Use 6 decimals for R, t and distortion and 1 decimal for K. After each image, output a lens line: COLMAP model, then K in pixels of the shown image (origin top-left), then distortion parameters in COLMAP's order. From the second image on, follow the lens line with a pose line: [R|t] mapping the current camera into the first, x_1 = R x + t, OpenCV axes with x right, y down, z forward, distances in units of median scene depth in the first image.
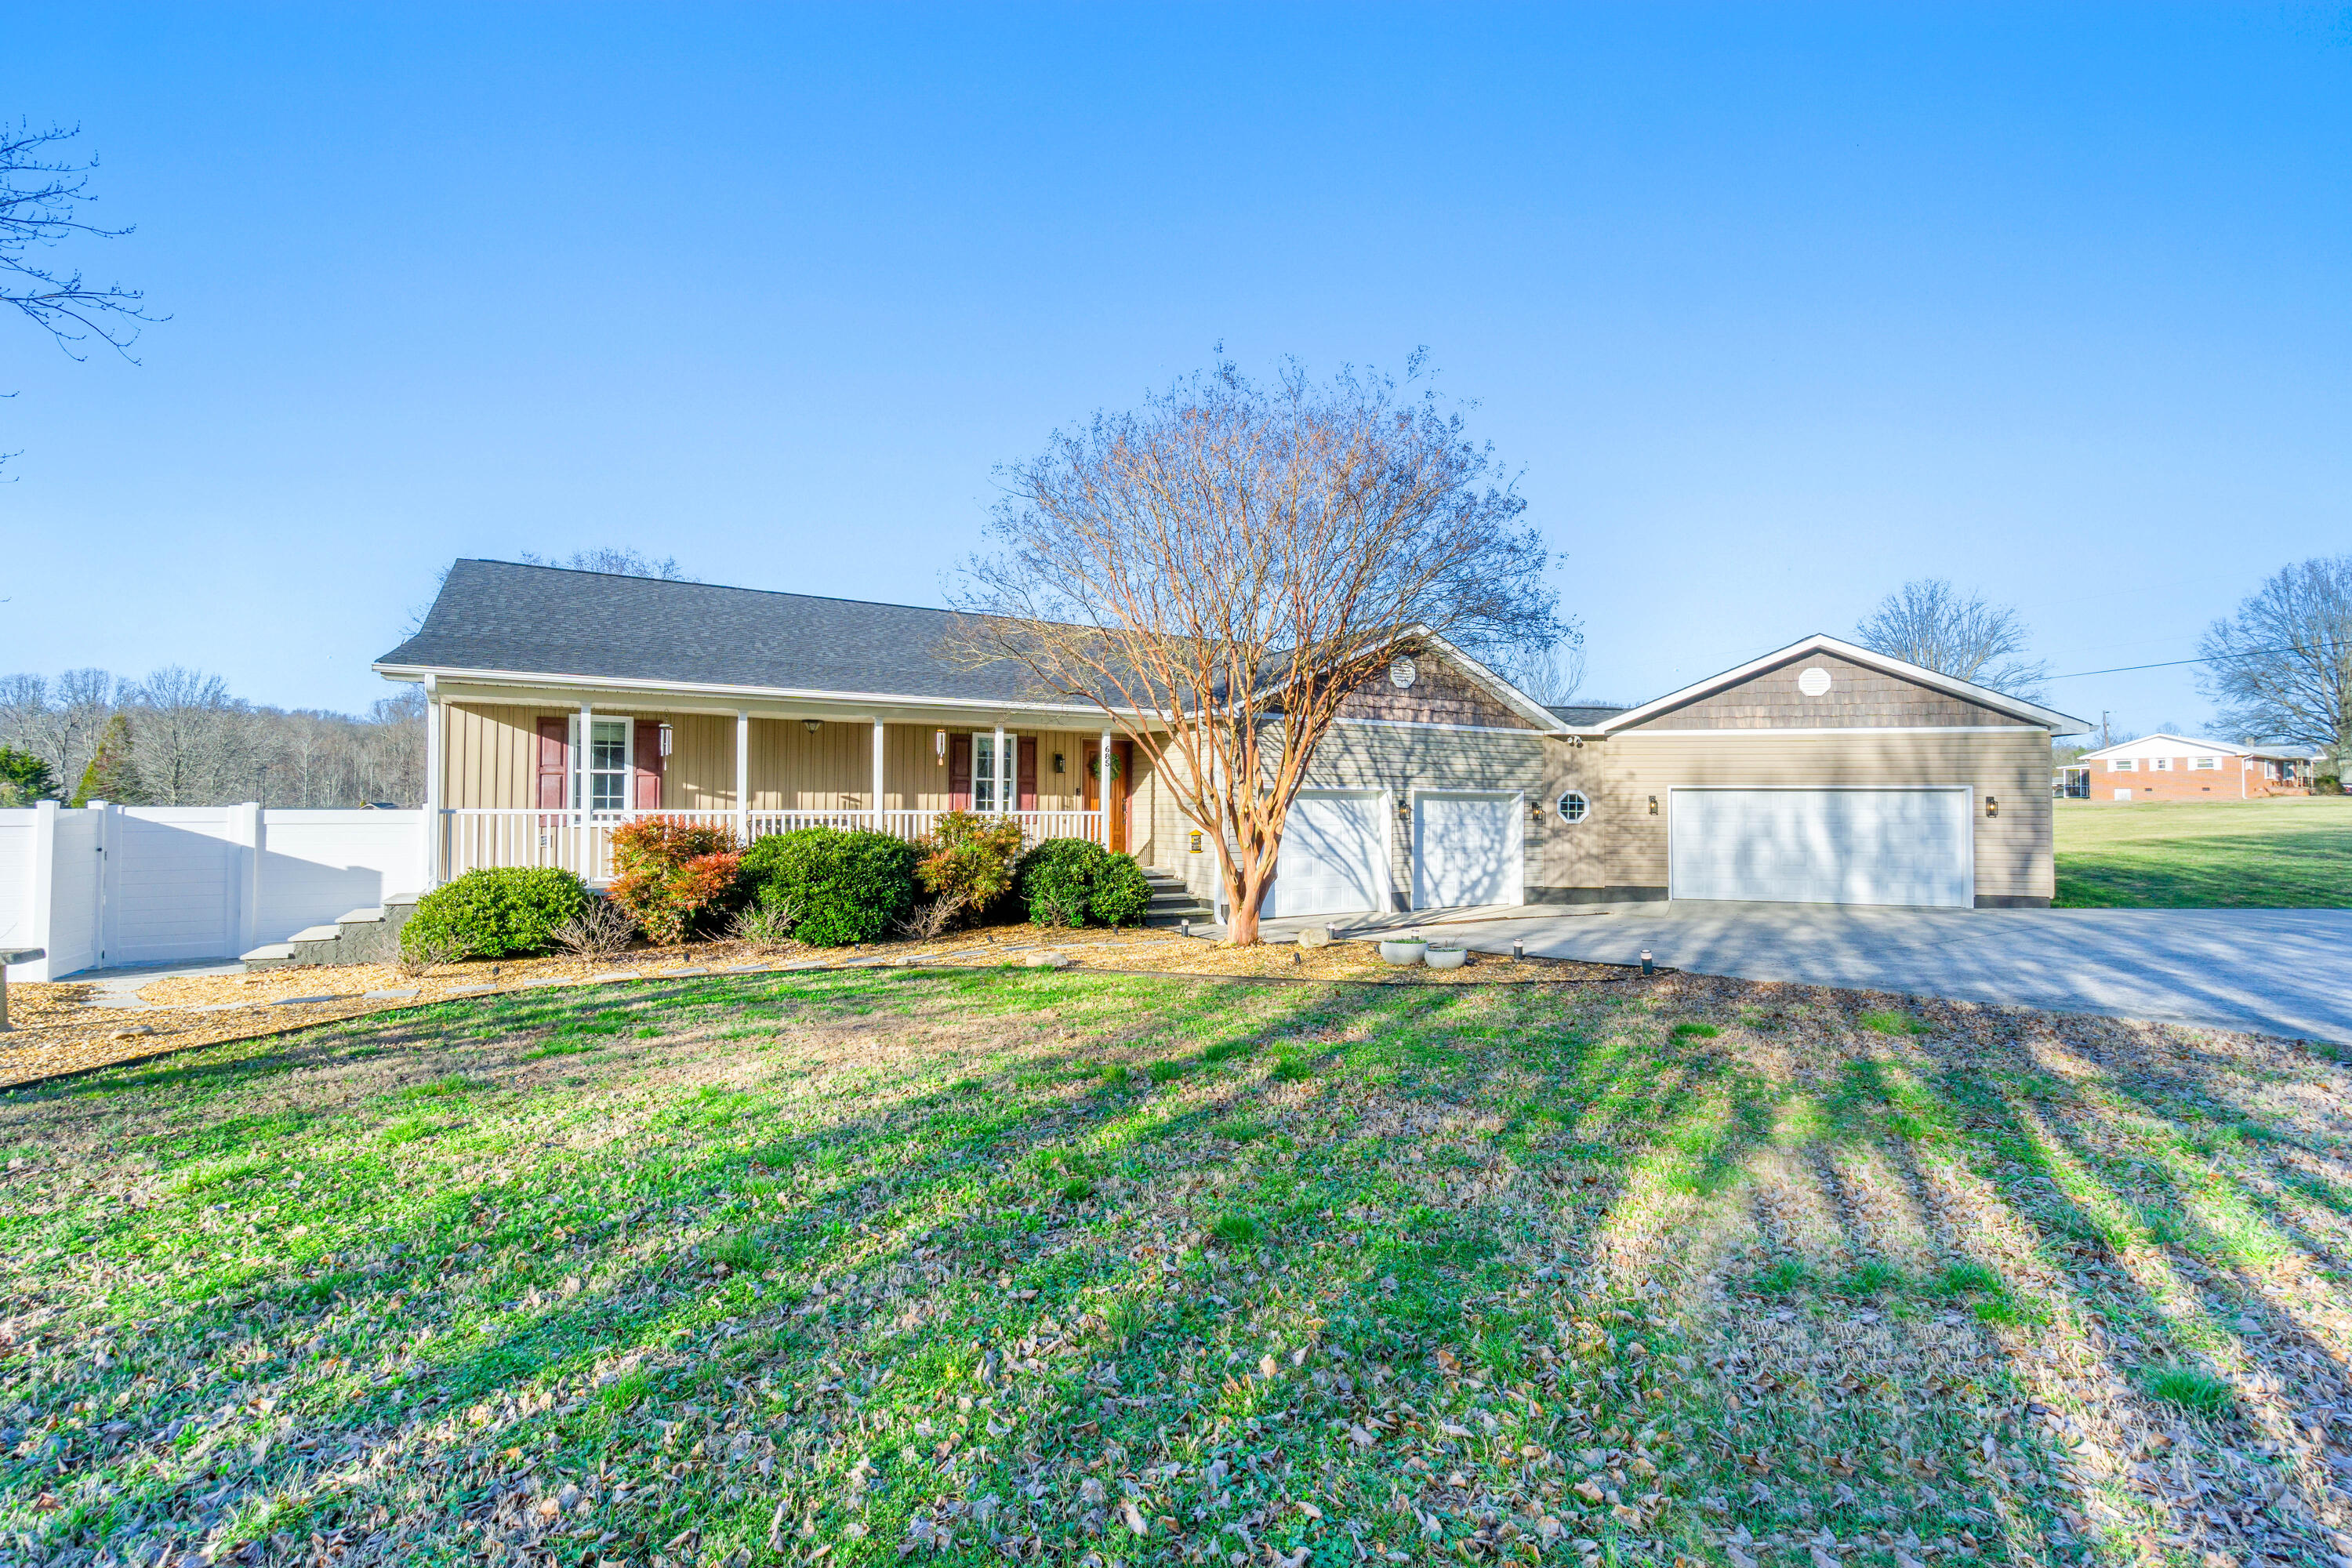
lens RADIAL K [[1018.8, 0, 1197.6], [0, 1018.8, 778.7], [0, 0, 1]] dist [-0.003133, 0.000073]
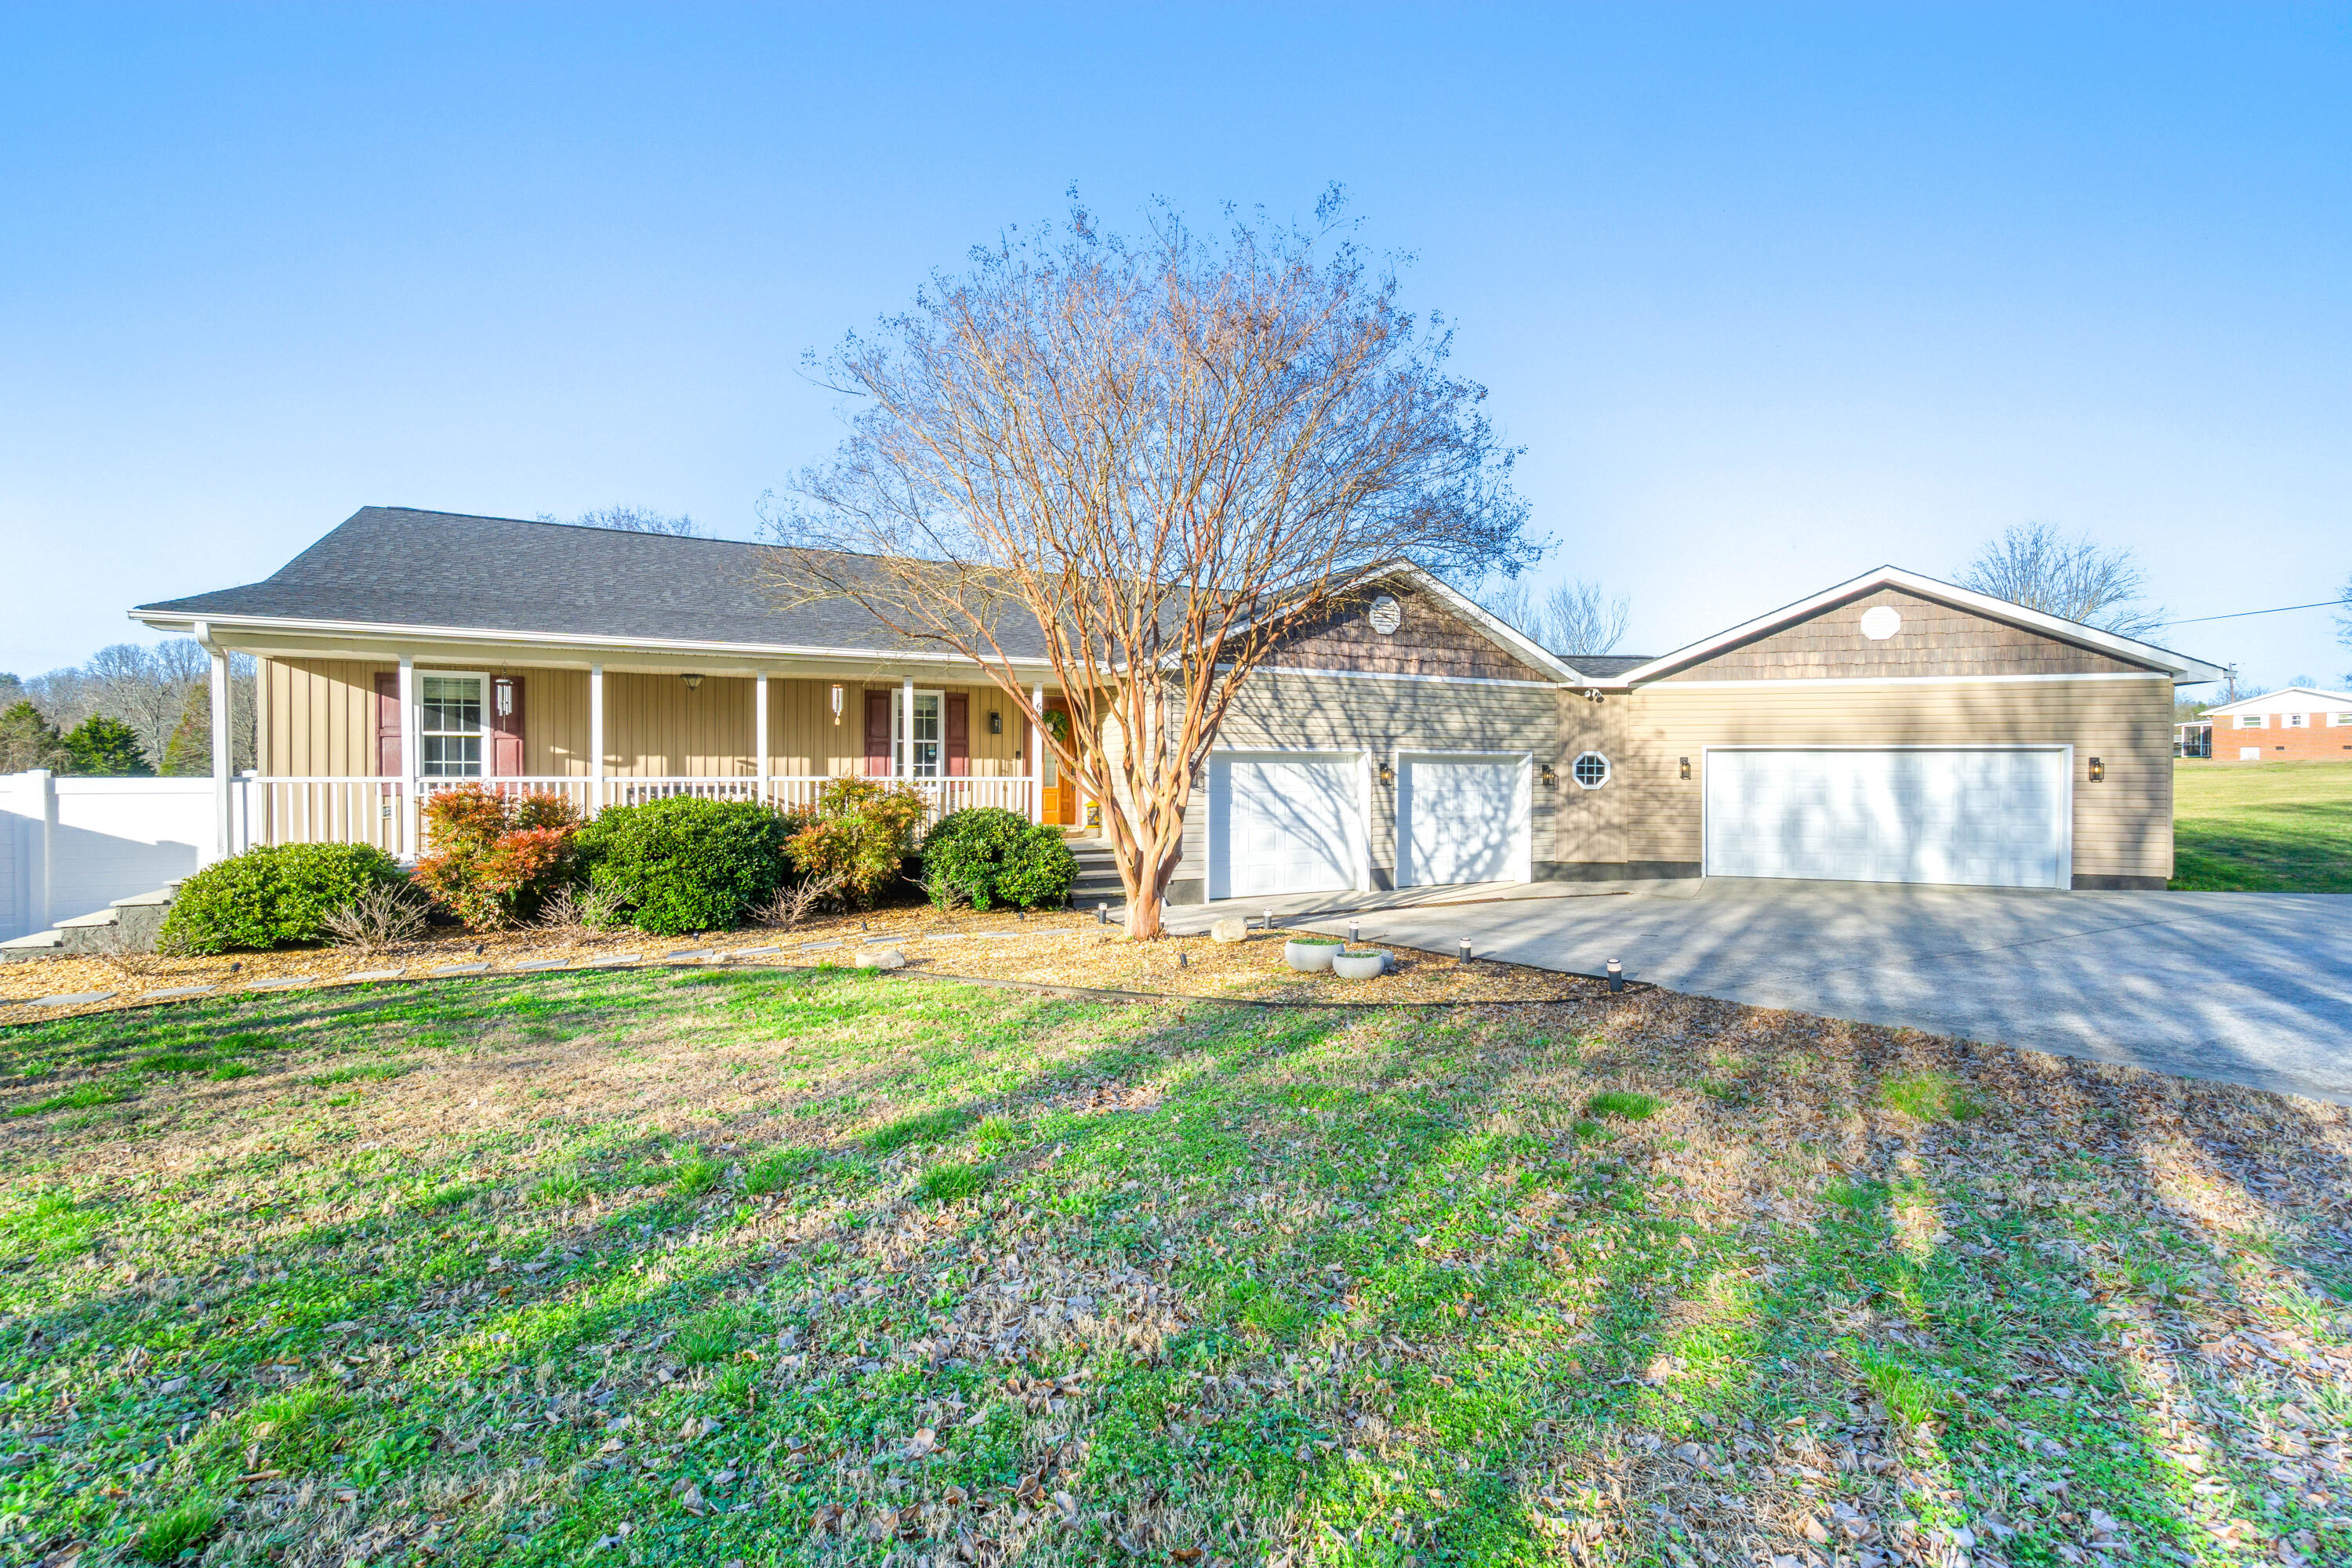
lens RADIAL K [[1018.8, 0, 1196.8], [0, 1018.8, 770.2], [0, 0, 1]] dist [-0.003133, 0.000073]
pose [[0.997975, -0.002100, -0.063580, 0.097169], [0.003935, 0.999579, 0.028757, 0.001358], [0.063492, -0.028949, 0.997562, 0.121103]]
